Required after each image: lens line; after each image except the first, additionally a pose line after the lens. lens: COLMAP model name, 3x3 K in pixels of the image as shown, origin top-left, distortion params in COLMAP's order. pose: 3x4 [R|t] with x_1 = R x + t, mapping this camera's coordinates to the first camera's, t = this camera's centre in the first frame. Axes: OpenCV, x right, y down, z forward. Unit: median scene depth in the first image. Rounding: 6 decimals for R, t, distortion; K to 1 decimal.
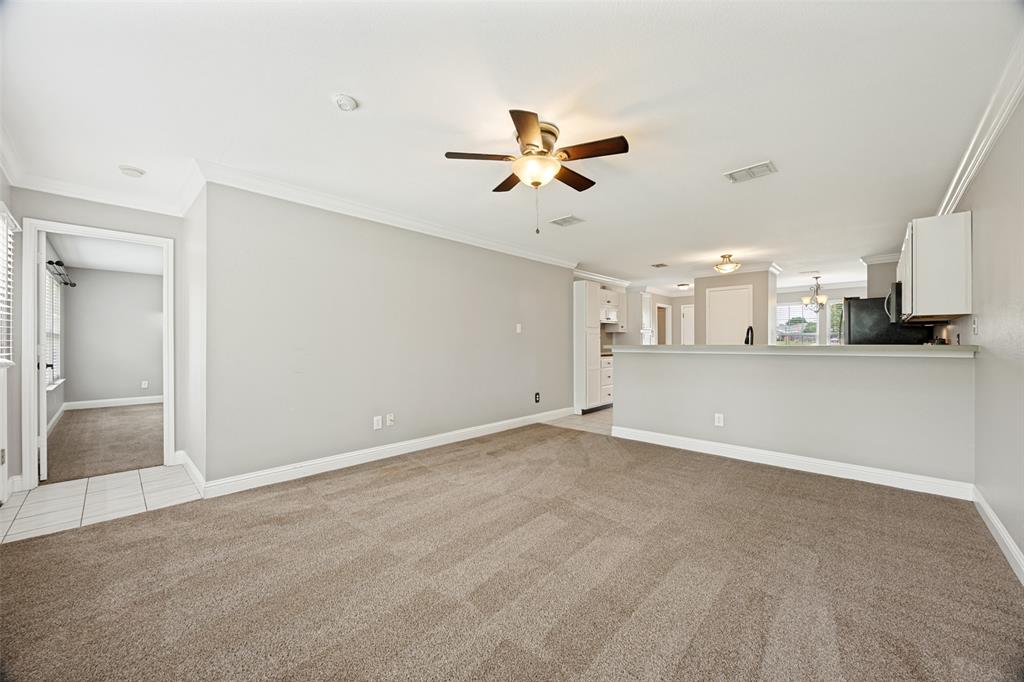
lens RADIAL K [[389.0, 0, 515.6], [0, 389.0, 341.1], [0, 0, 1]] dist [-0.001182, -0.000050]
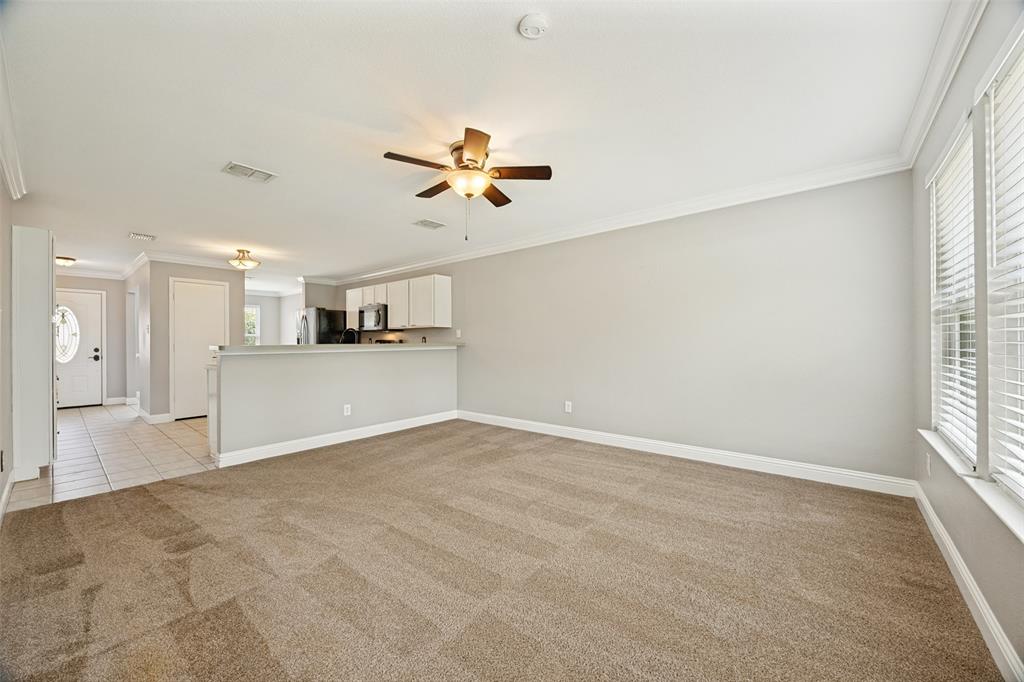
lens RADIAL K [[389.0, 0, 515.6], [0, 389.0, 341.1], [0, 0, 1]] dist [-0.001182, -0.000050]
pose [[-0.068917, 0.001931, 0.997621, -0.600645], [0.001953, 0.999996, -0.001801, 0.003890], [-0.997621, 0.001824, -0.068920, 0.544742]]
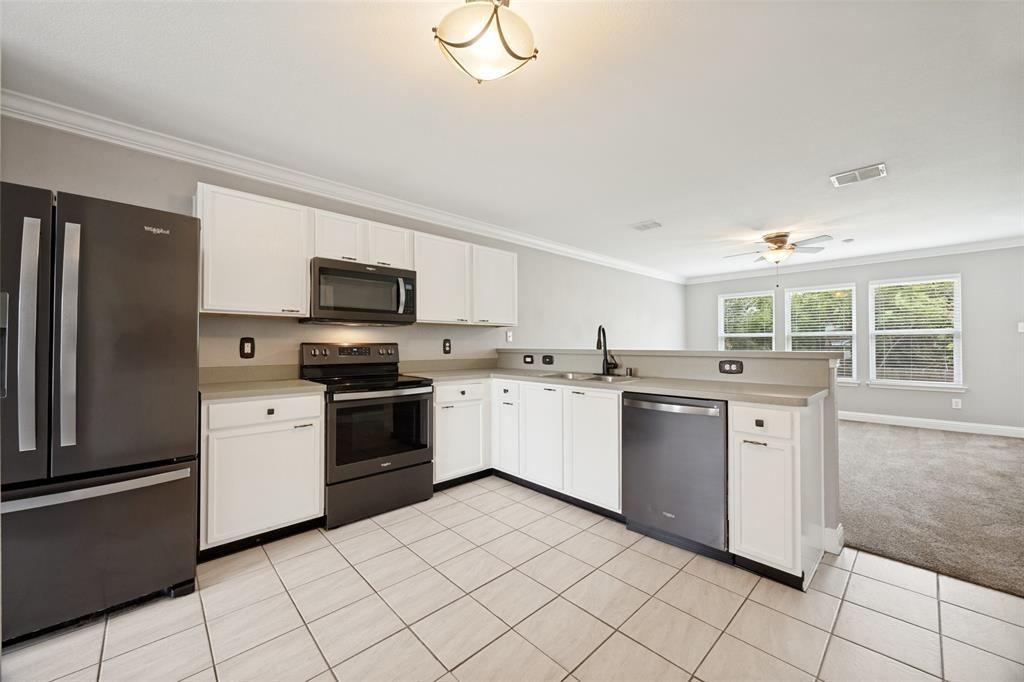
lens RADIAL K [[389.0, 0, 515.6], [0, 389.0, 341.1], [0, 0, 1]] dist [-0.001182, -0.000050]
pose [[-0.998592, 0.001468, 0.053036, 0.715659], [0.000775, 0.999914, -0.013084, 0.001214], [-0.053051, -0.013024, -0.998507, 1.689818]]
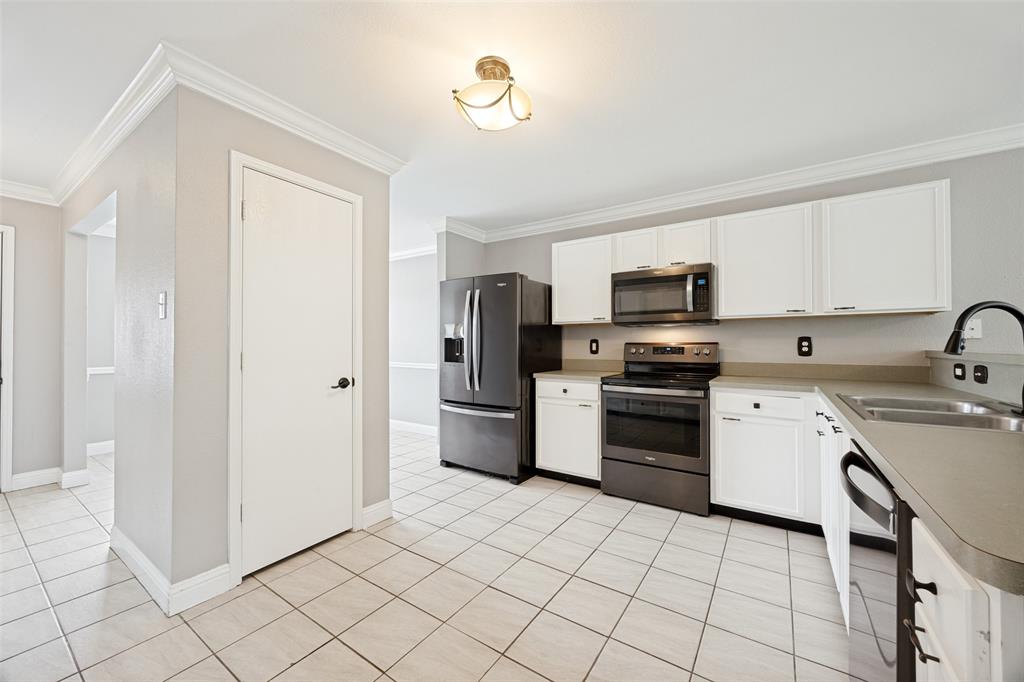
lens RADIAL K [[389.0, 0, 515.6], [0, 389.0, 341.1], [0, 0, 1]] dist [-0.001182, -0.000050]
pose [[-0.170321, 0.008759, 0.985350, 0.314142], [-0.001661, 0.999957, -0.009176, -0.000728], [-0.985387, -0.003200, -0.170299, 1.385413]]
